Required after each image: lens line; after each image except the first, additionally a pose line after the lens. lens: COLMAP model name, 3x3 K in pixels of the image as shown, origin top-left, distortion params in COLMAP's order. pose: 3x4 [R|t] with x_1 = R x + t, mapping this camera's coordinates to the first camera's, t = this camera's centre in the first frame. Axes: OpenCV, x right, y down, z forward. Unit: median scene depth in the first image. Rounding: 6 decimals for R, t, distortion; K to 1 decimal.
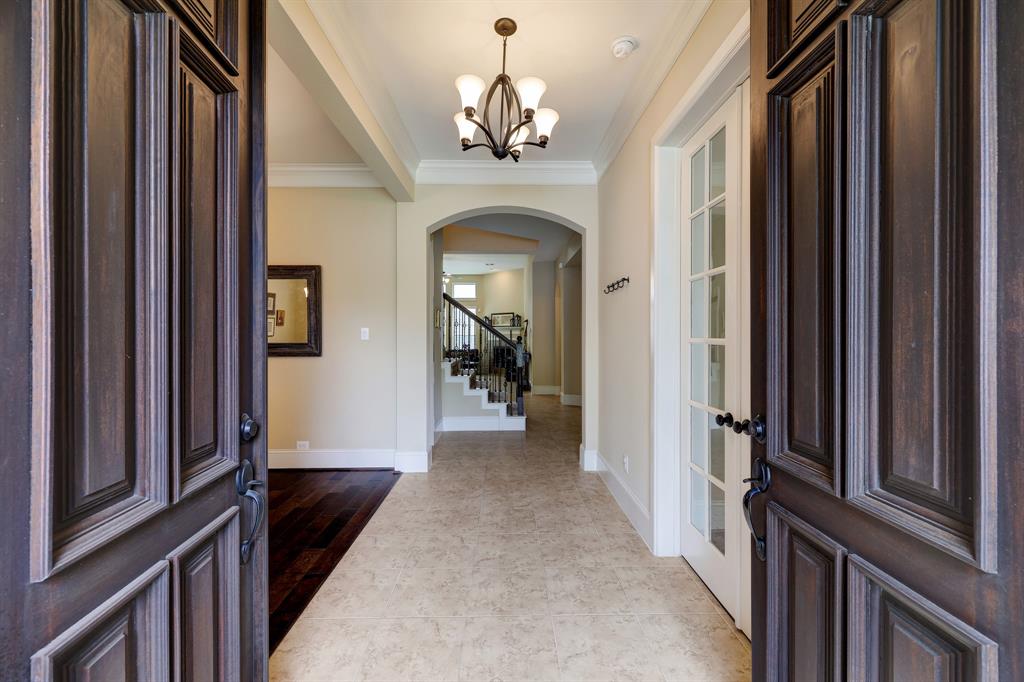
lens RADIAL K [[411.7, 0, 511.5], [0, 411.7, 335.7], [0, 0, 1]] dist [-0.001413, -0.000645]
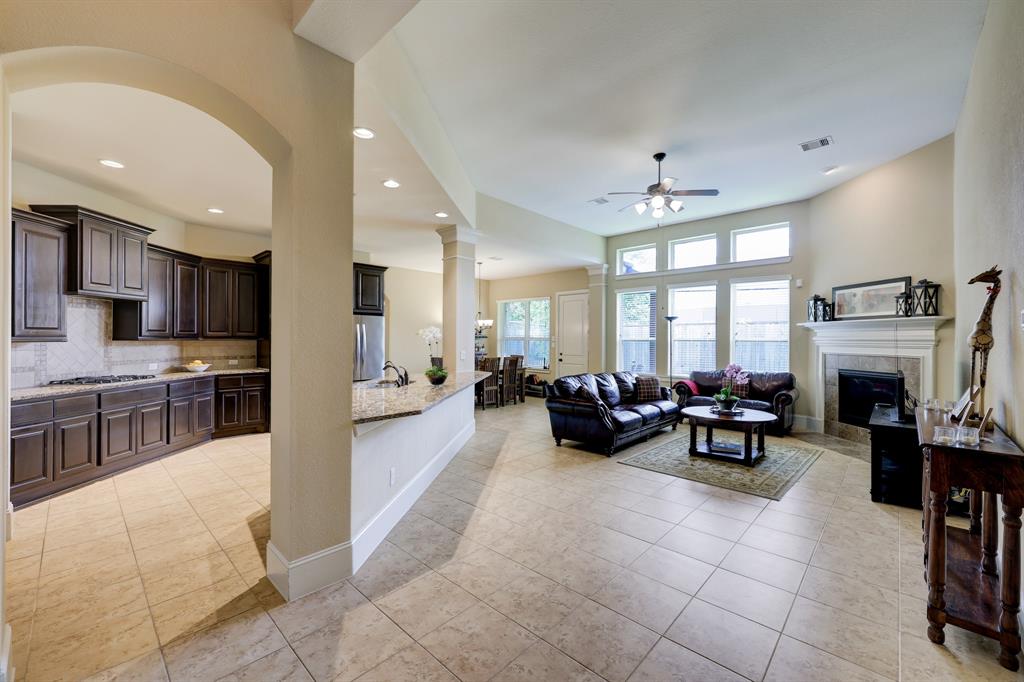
lens RADIAL K [[411.7, 0, 513.8], [0, 411.7, 338.3], [0, 0, 1]] dist [-0.001413, -0.000645]
pose [[0.703462, 0.001322, -0.710731, 0.015914], [-0.008054, 0.999949, -0.006111, 0.000359], [0.710687, 0.010024, 0.703437, 0.507497]]
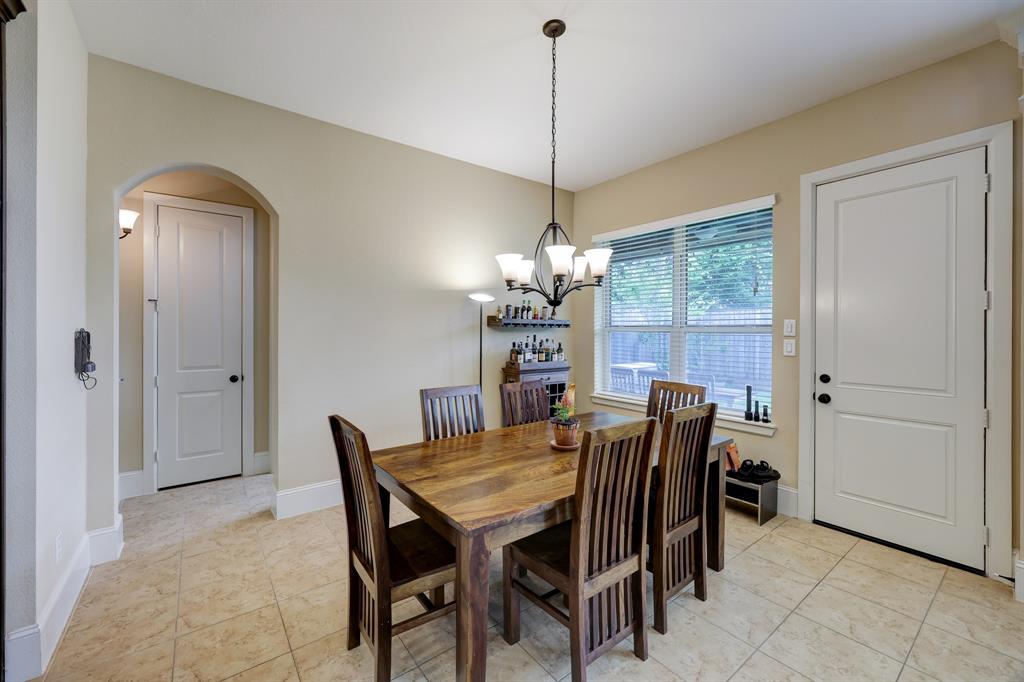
lens RADIAL K [[411.7, 0, 517.9], [0, 411.7, 335.6], [0, 0, 1]] dist [-0.001413, -0.000645]
pose [[0.581809, 0.005042, -0.813310, -0.316445], [0.000854, 0.999976, 0.006810, -0.001080], [0.813325, -0.004657, 0.581791, 0.783858]]
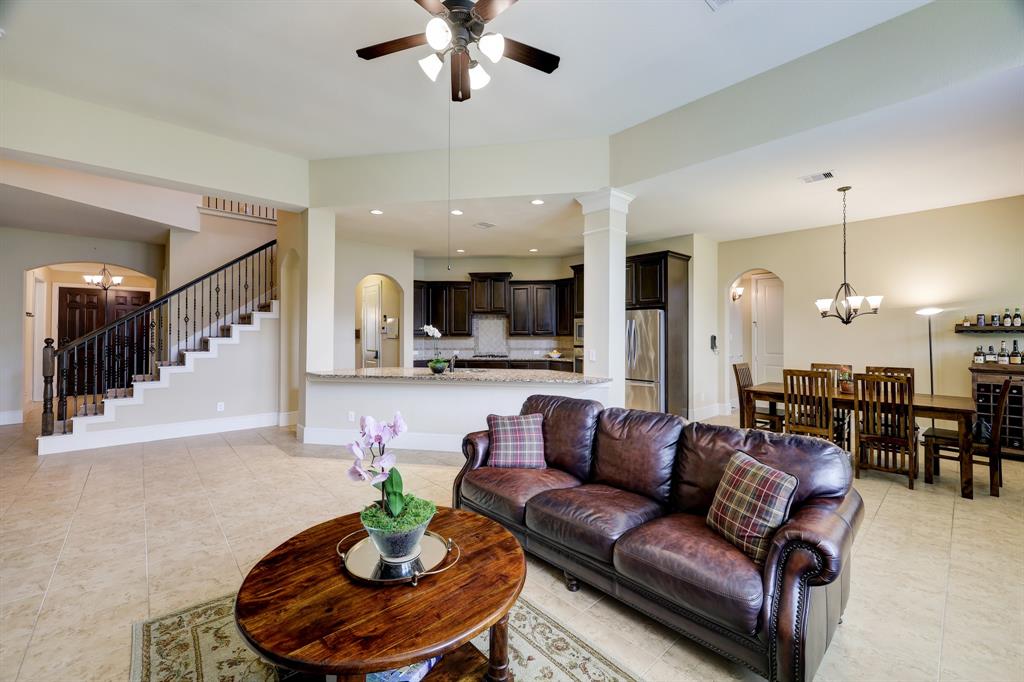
lens RADIAL K [[411.7, 0, 510.1], [0, 411.7, 328.2], [0, 0, 1]] dist [-0.001413, -0.000645]
pose [[-0.766103, -0.014947, -0.642544, -0.050979], [-0.008400, 0.999877, -0.013244, -0.001313], [0.642663, -0.004749, -0.766135, 0.951275]]
